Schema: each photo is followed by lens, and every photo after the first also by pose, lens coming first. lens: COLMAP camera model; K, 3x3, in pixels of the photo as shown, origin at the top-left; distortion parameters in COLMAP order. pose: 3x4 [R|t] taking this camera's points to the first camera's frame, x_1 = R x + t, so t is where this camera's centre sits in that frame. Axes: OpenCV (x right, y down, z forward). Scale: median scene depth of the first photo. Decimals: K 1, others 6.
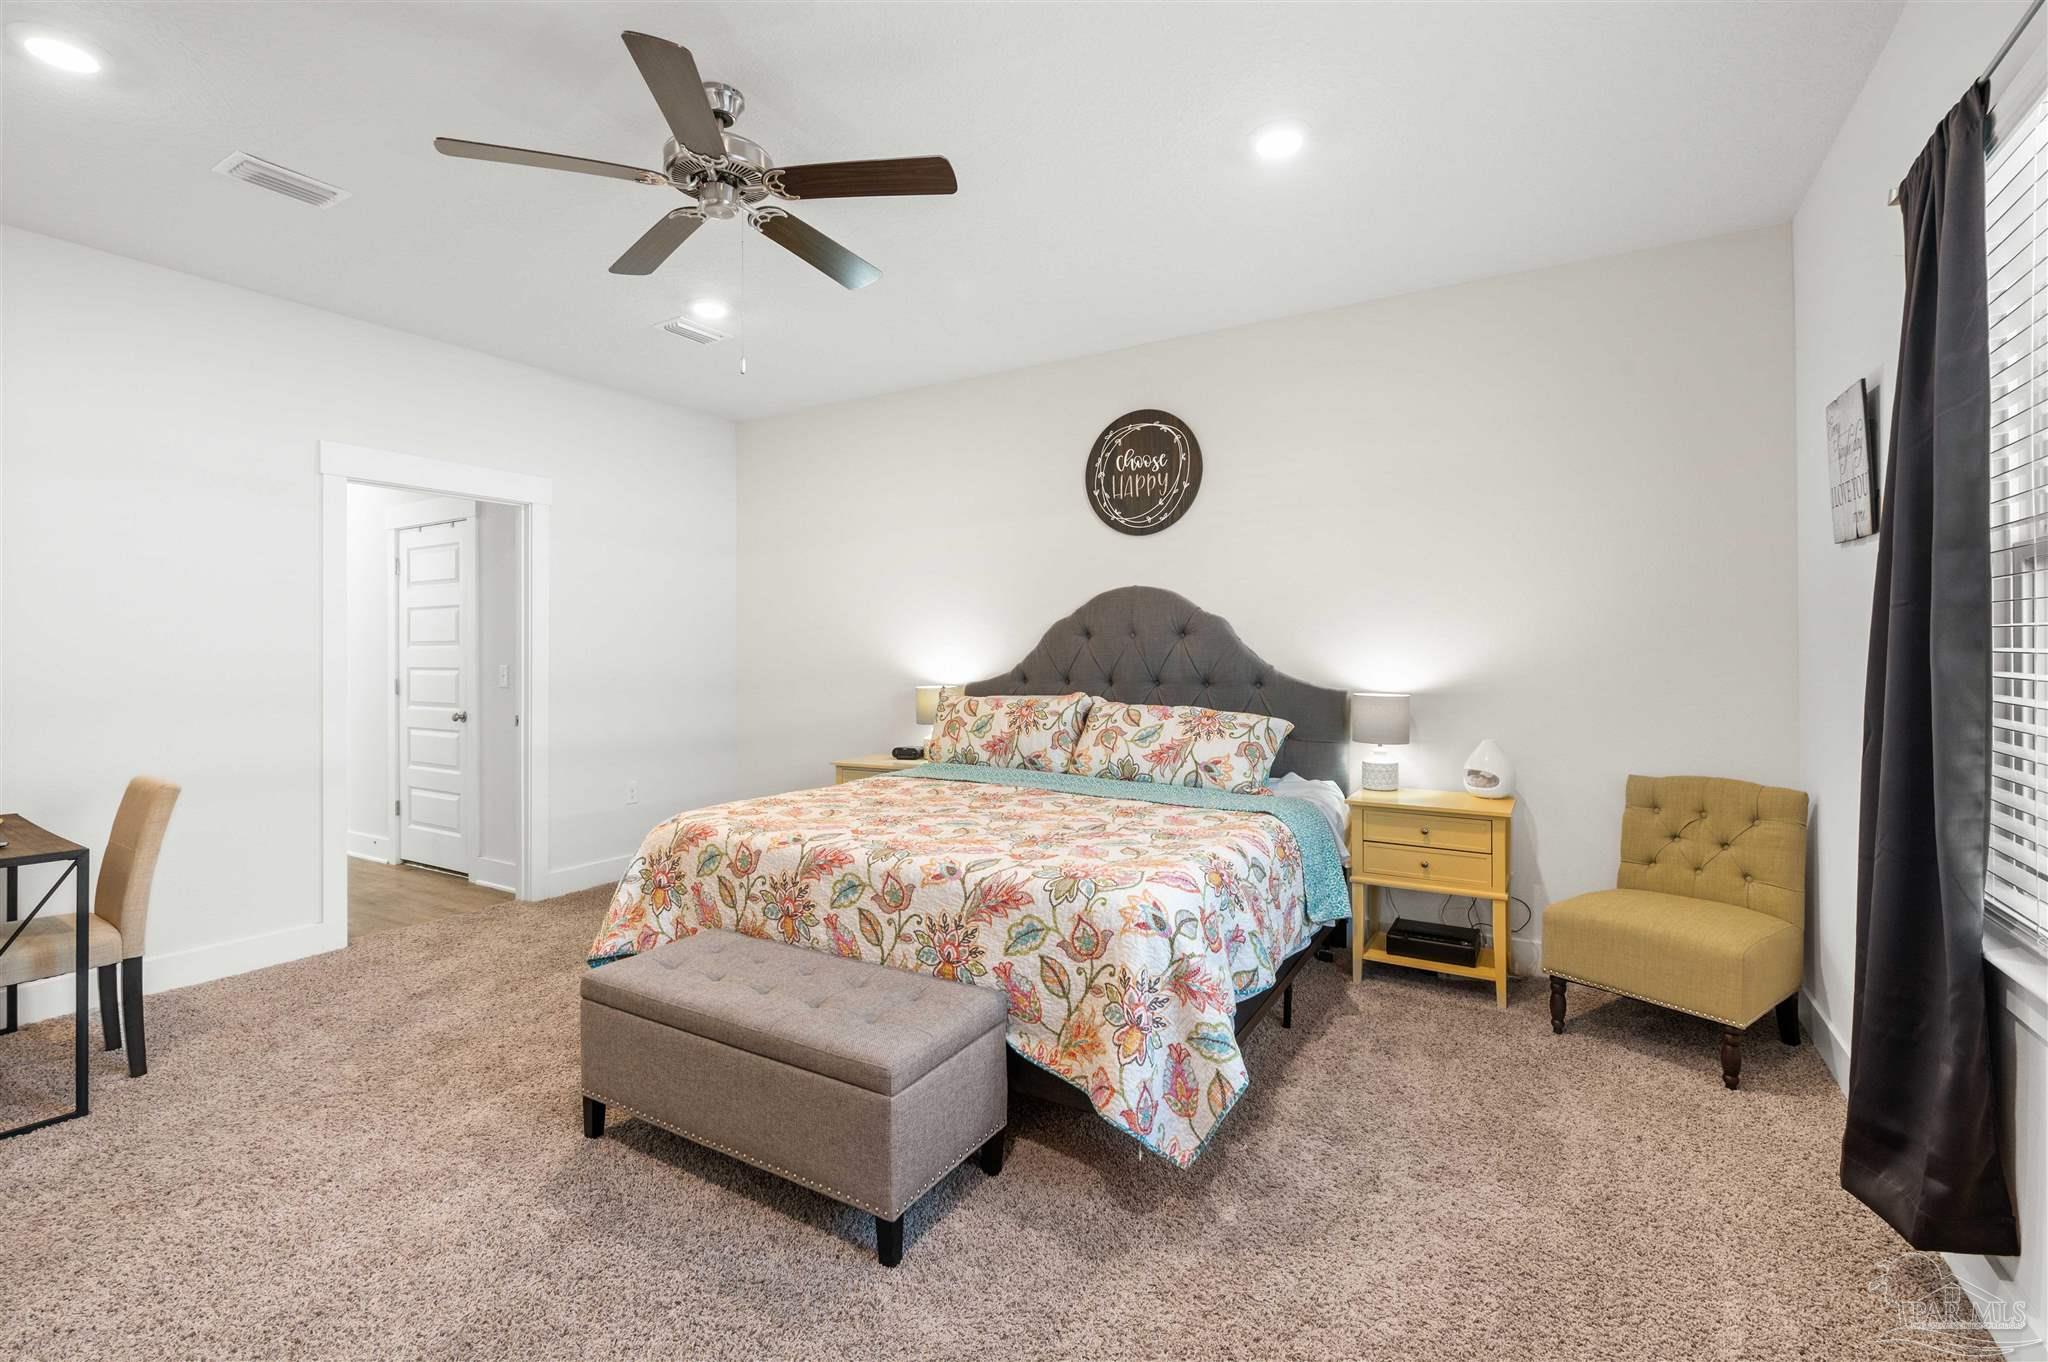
lens RADIAL K [[933.5, 0, 1025.9], [0, 933.5, 661.1], [0, 0, 1]] dist [-0.004190, -0.000265]
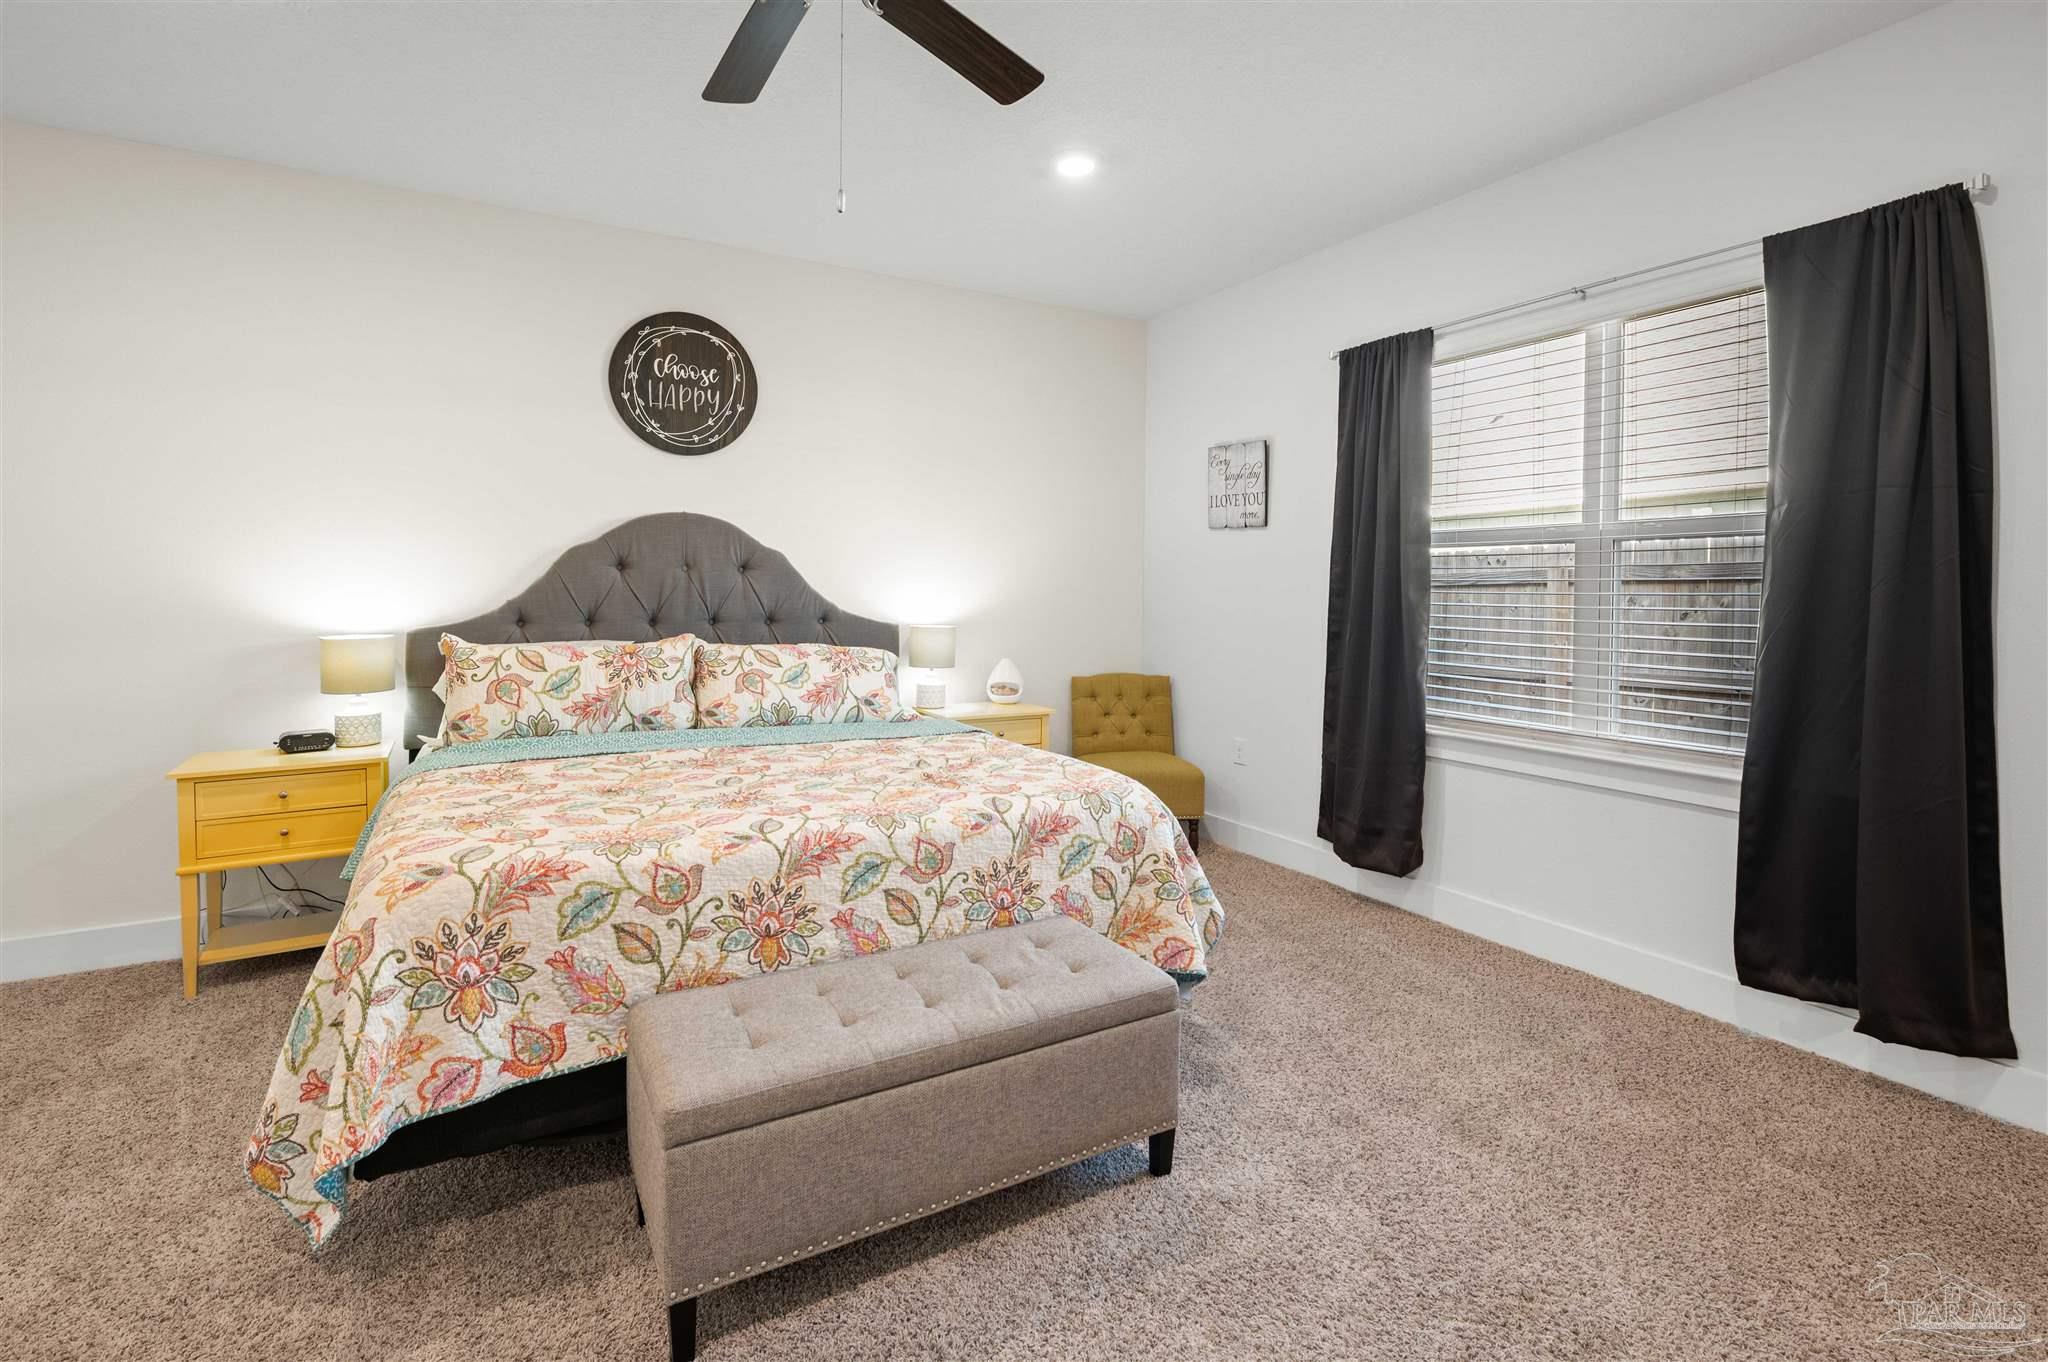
lens RADIAL K [[933.5, 0, 1057.1], [0, 933.5, 618.6], [0, 0, 1]] dist [-0.004190, -0.000265]
pose [[0.468824, -0.020266, 0.883059, -0.694484], [-0.000280, 0.999733, 0.023092, -0.000577], [-0.883291, -0.011073, 0.468694, 0.383581]]
